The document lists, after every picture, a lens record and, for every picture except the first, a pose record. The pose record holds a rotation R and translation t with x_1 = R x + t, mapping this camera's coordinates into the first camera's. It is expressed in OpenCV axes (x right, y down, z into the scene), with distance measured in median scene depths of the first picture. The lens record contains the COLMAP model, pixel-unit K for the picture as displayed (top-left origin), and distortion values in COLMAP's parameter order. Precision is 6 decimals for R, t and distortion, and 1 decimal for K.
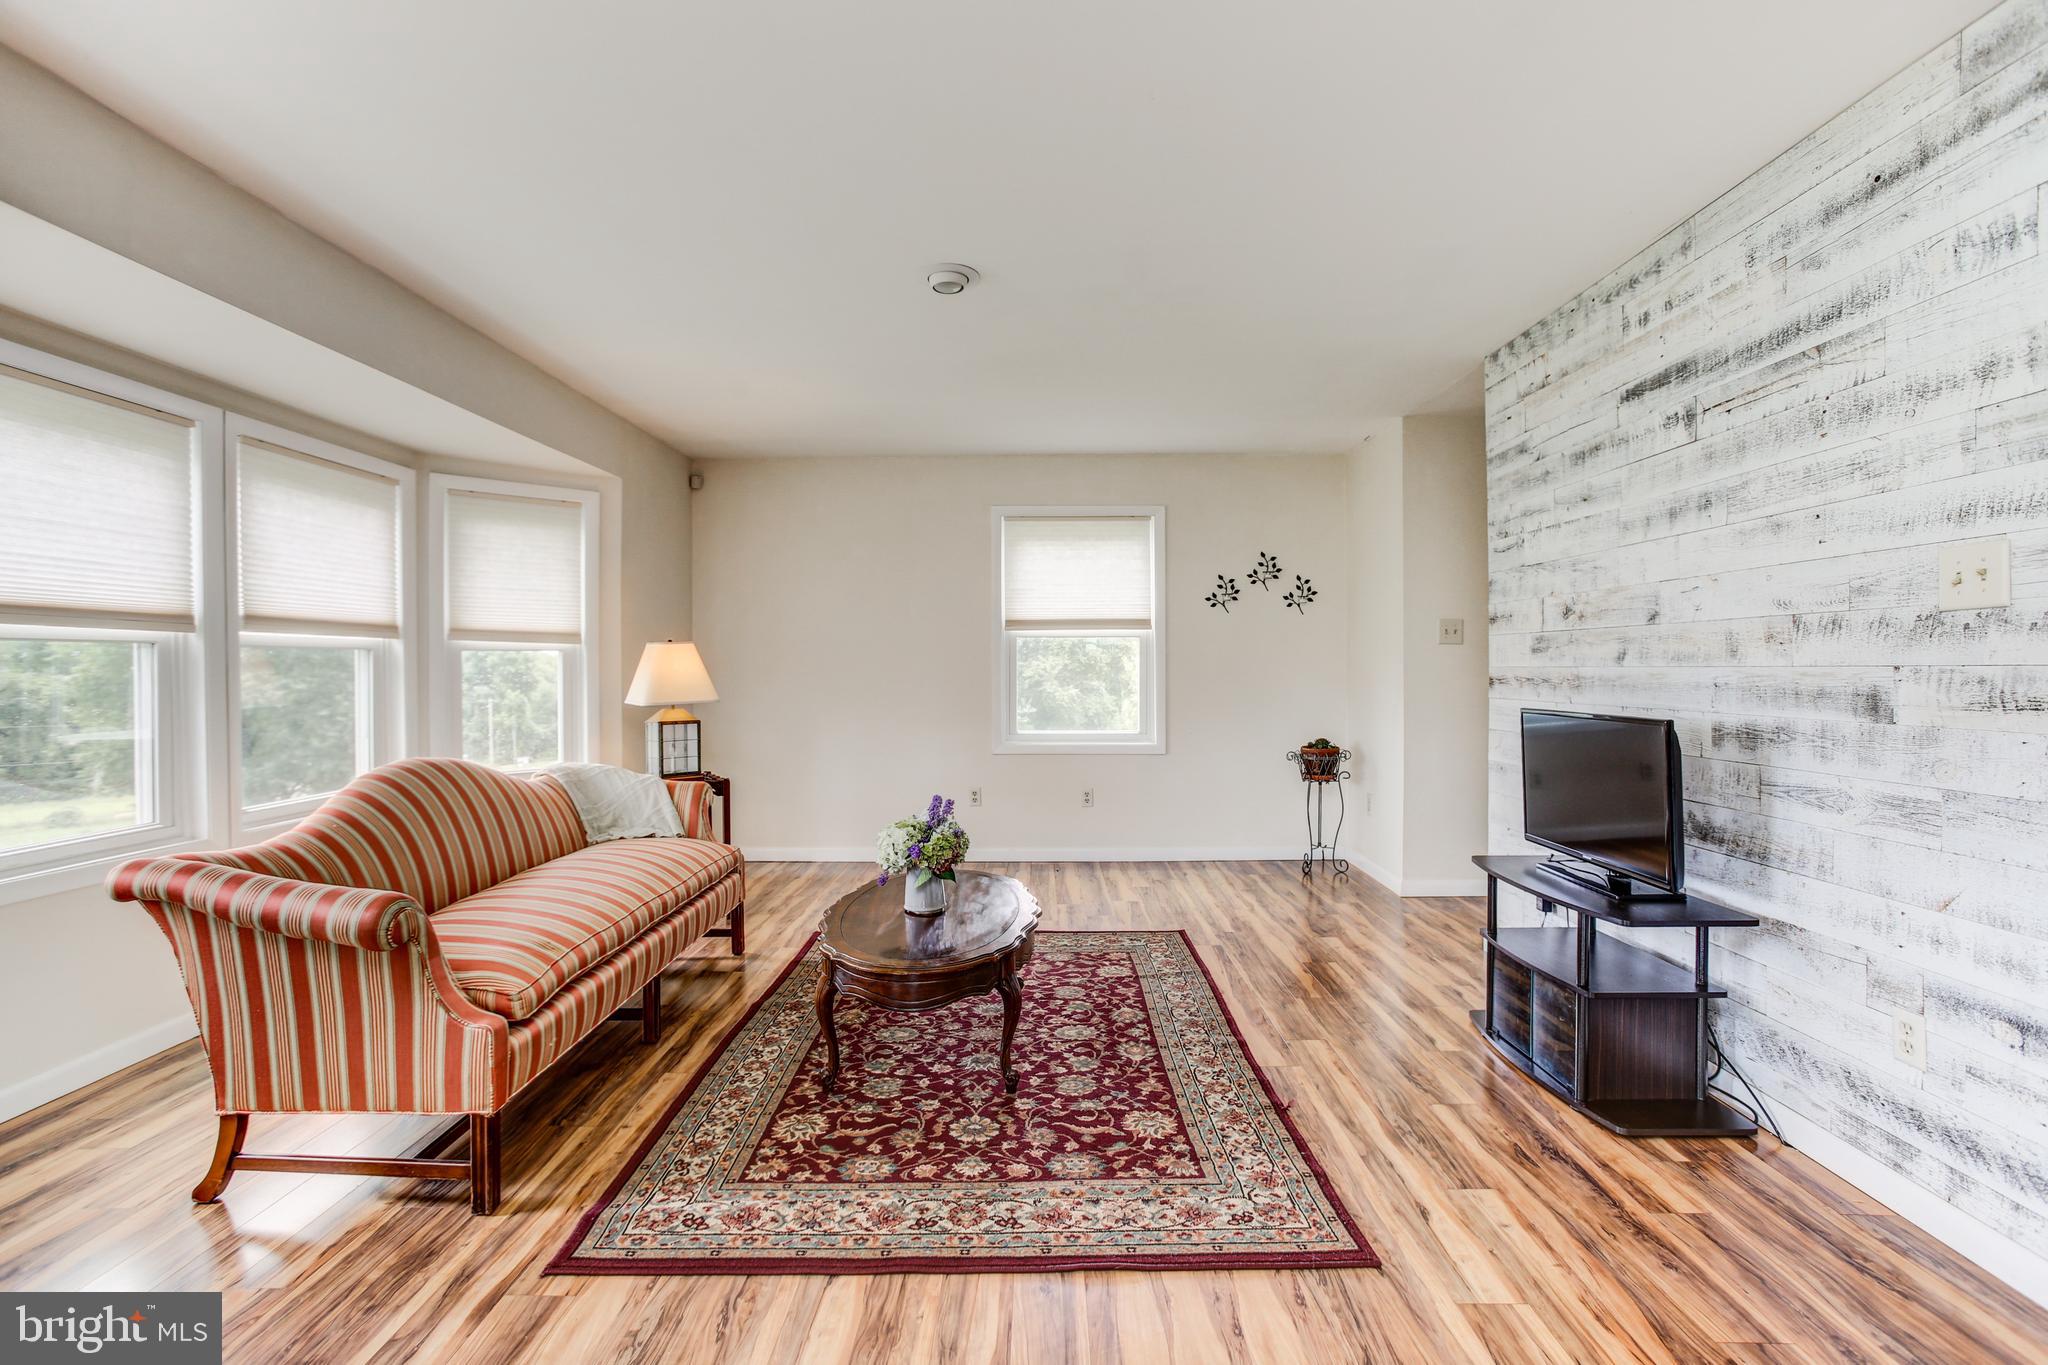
lens RADIAL K [[923.4, 0, 1025.5], [0, 923.4, 668.2], [0, 0, 1]] dist [-0.040787, 0.015901]
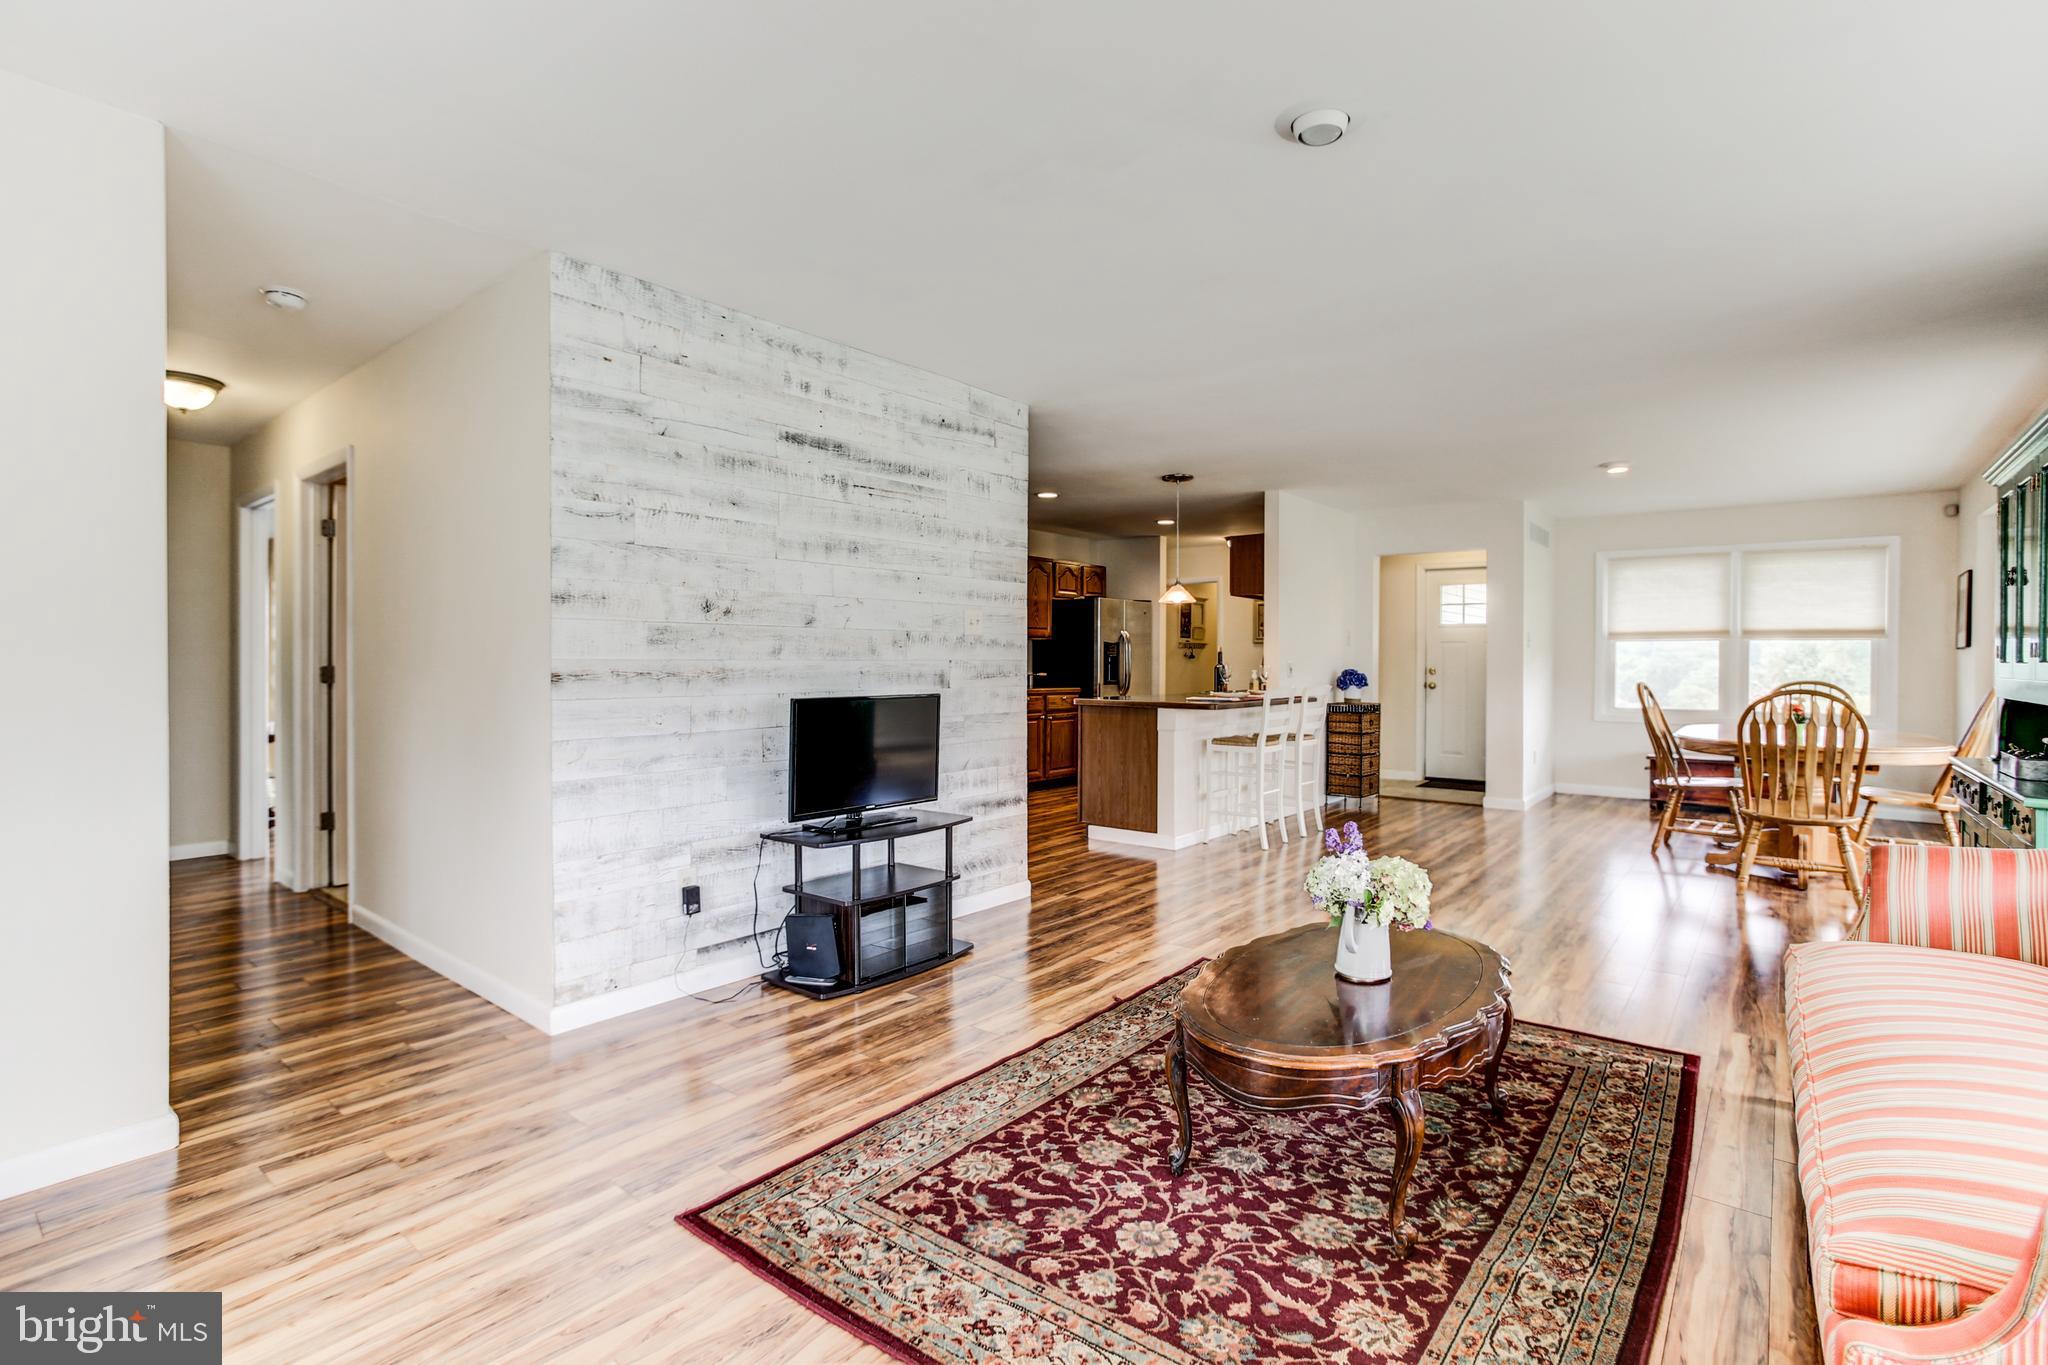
lens RADIAL K [[972.1, 0, 1020.5], [0, 972.1, 669.8], [0, 0, 1]] dist [-0.051673, 0.007561]
pose [[-0.783895, -0.002923, 0.620887, -0.398354], [0.000805, 0.999983, 0.005724, 0.004479], [-0.620893, 0.004987, -0.783879, 1.888734]]
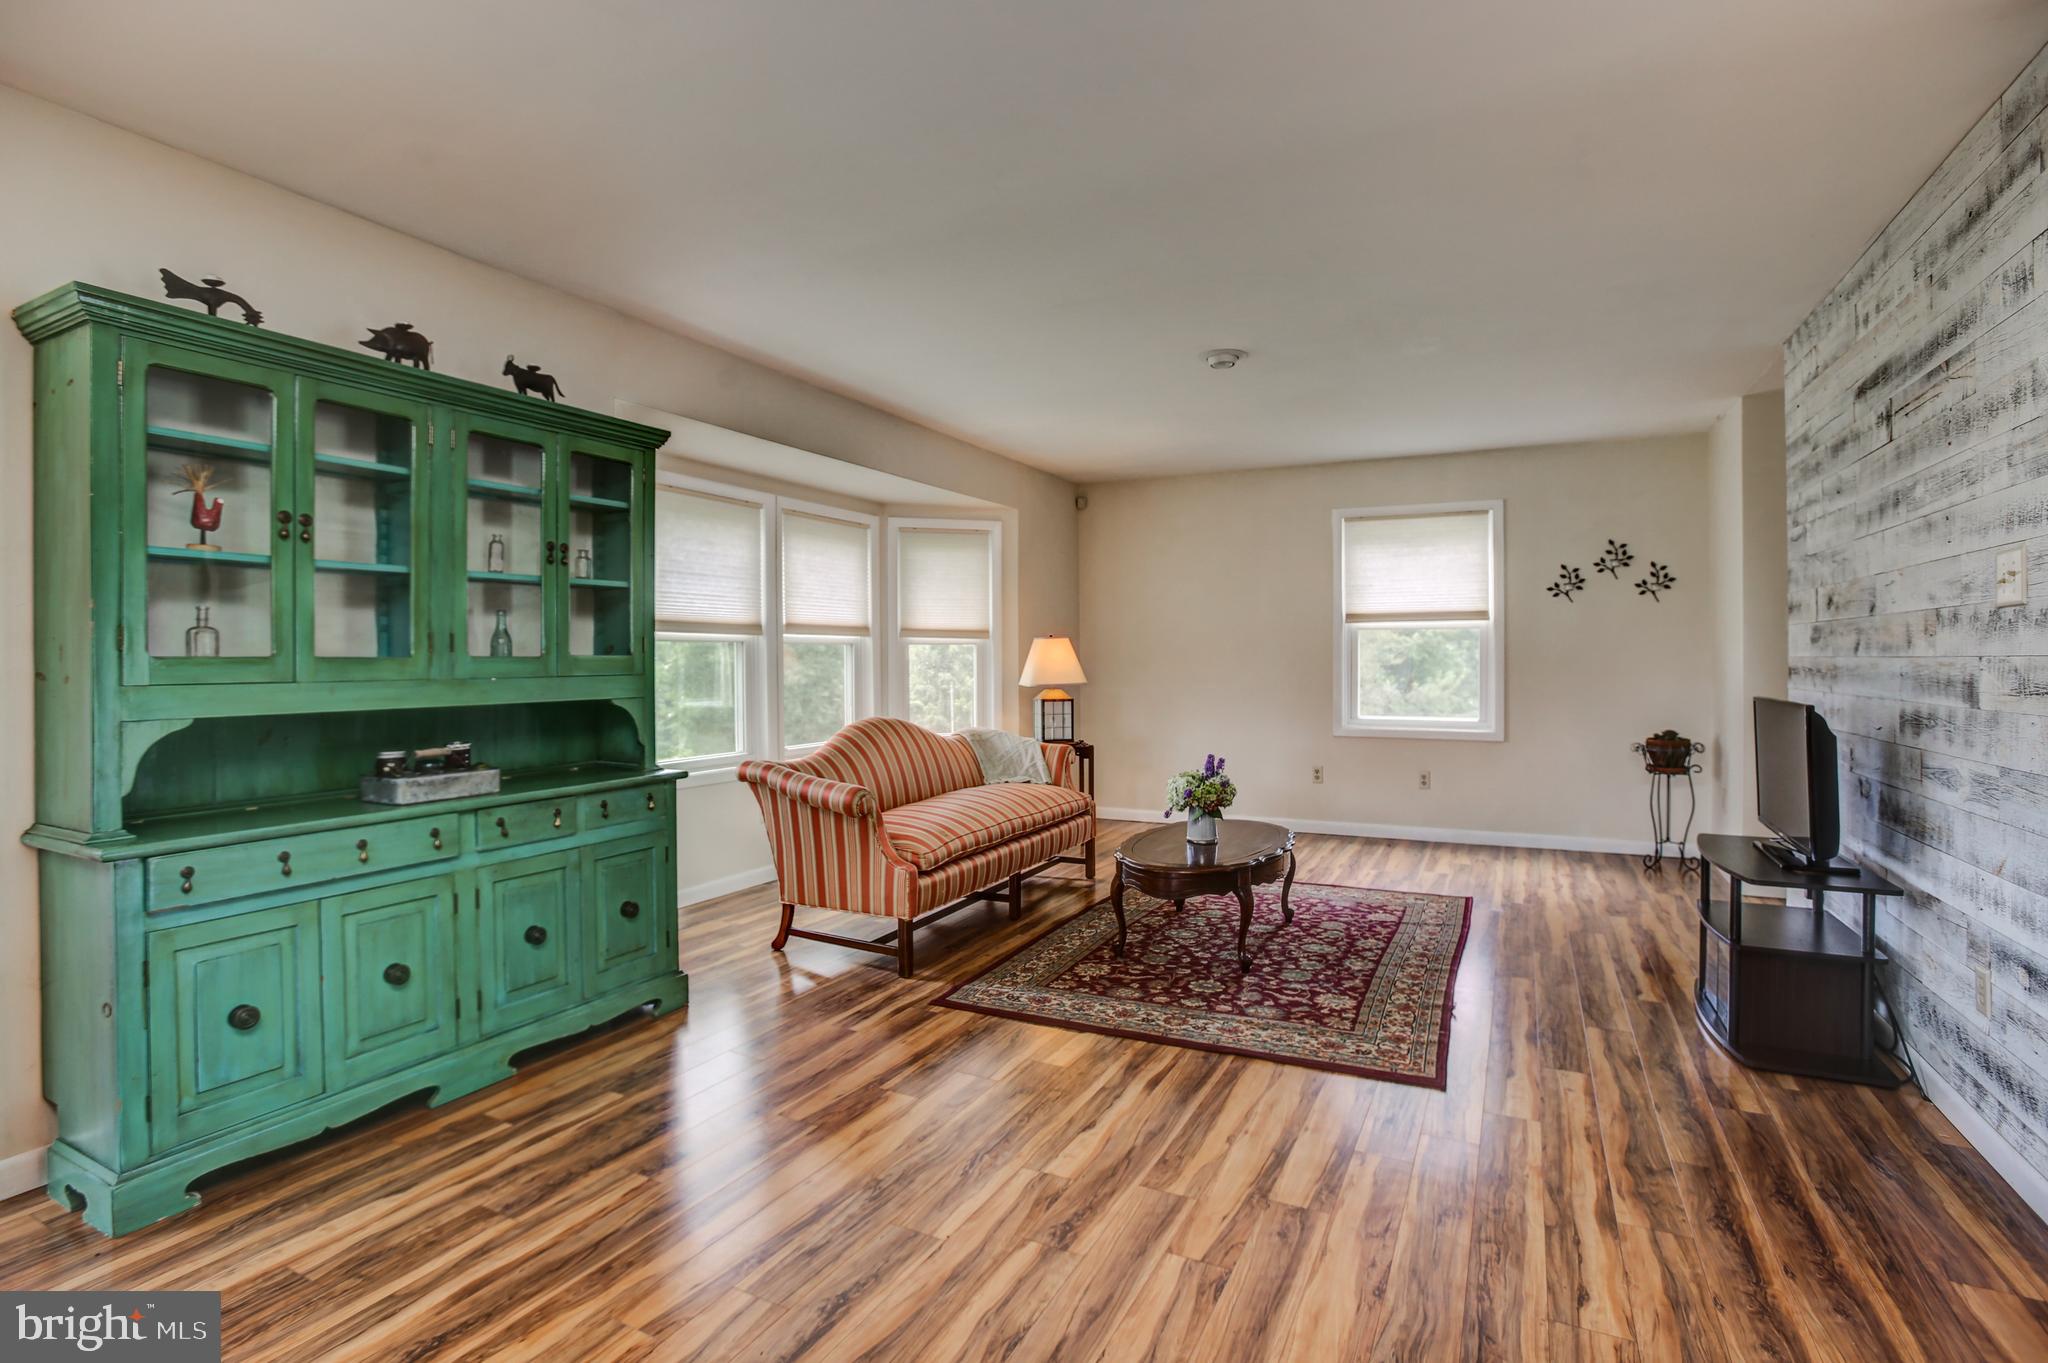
lens RADIAL K [[972.1, 0, 1024.8], [0, 972.1, 659.7], [0, 0, 1]] dist [-0.051673, 0.007561]
pose [[0.896644, 0.000550, -0.442752, 0.295613], [0.000307, 0.999998, 0.001864, -0.000647], [0.442753, -0.001808, 0.896642, -0.382056]]
